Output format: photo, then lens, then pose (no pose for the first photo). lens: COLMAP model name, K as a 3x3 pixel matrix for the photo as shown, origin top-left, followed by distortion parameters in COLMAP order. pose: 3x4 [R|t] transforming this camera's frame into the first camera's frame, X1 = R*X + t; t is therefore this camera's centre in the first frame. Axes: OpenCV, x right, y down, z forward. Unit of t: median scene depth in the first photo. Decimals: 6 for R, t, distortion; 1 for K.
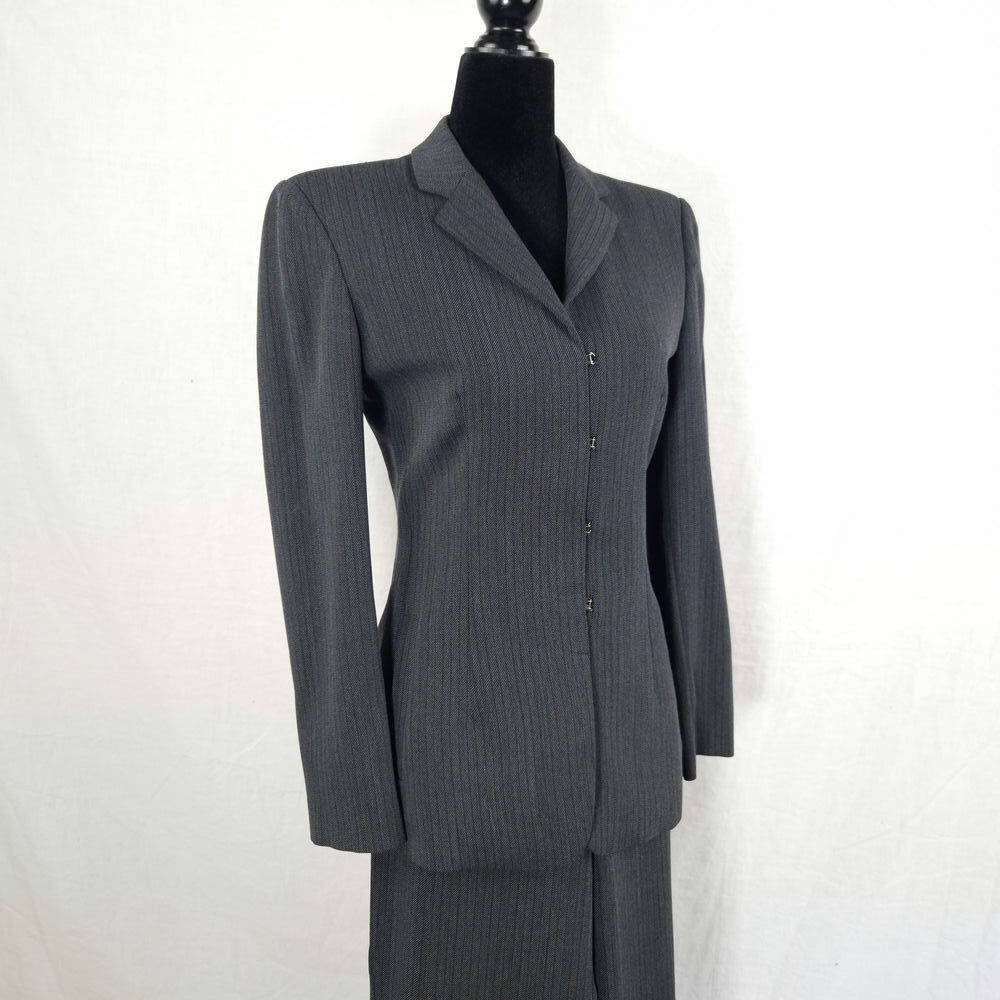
lens RADIAL K [[970.1, 0, 501.9], [0, 970.1, 476.5], [0, 0, 1]] dist [0.053902, -0.019641]
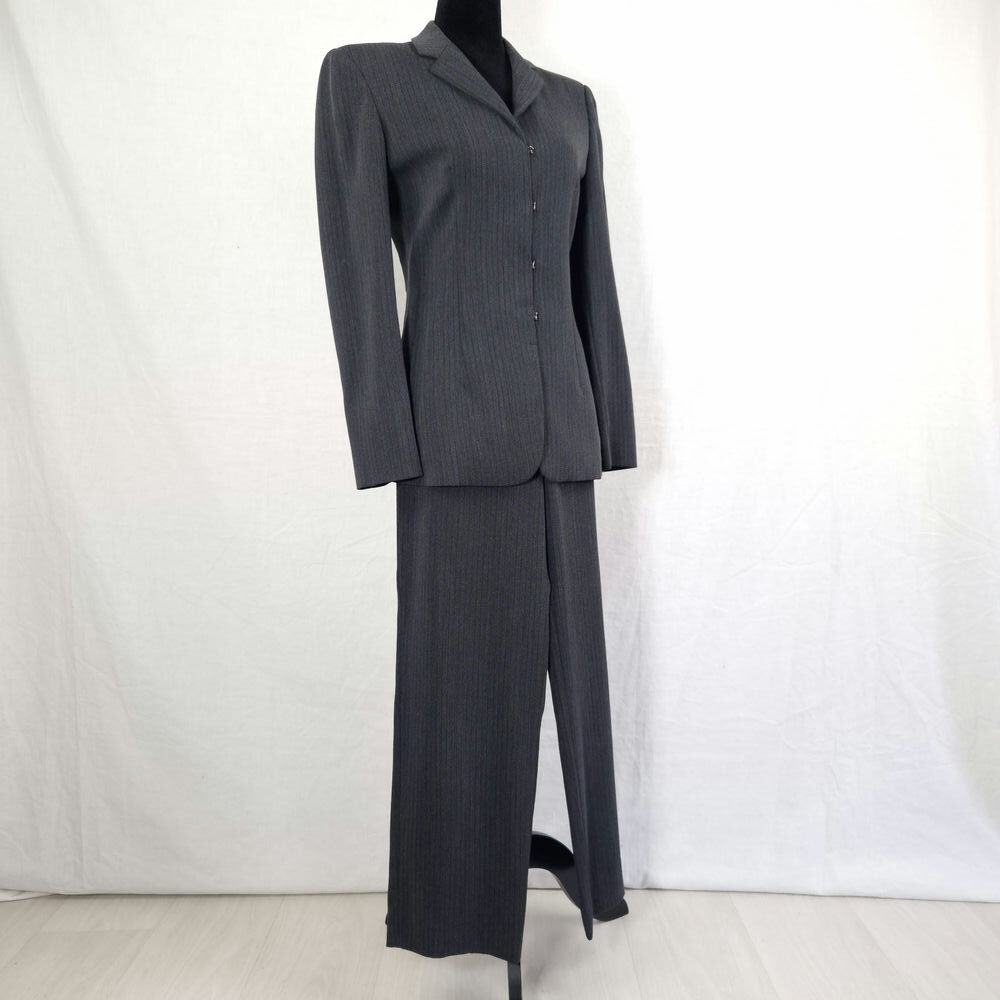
lens RADIAL K [[985.9, 0, 525.4], [0, 985.9, 502.2], [0, 0, 1]] dist [0.132675, -0.261822]
pose [[0.995531, -0.031330, 0.089081, -0.078803], [0.039155, 0.995395, -0.087494, 0.569730], [-0.085930, 0.090591, 0.992174, -0.559274]]
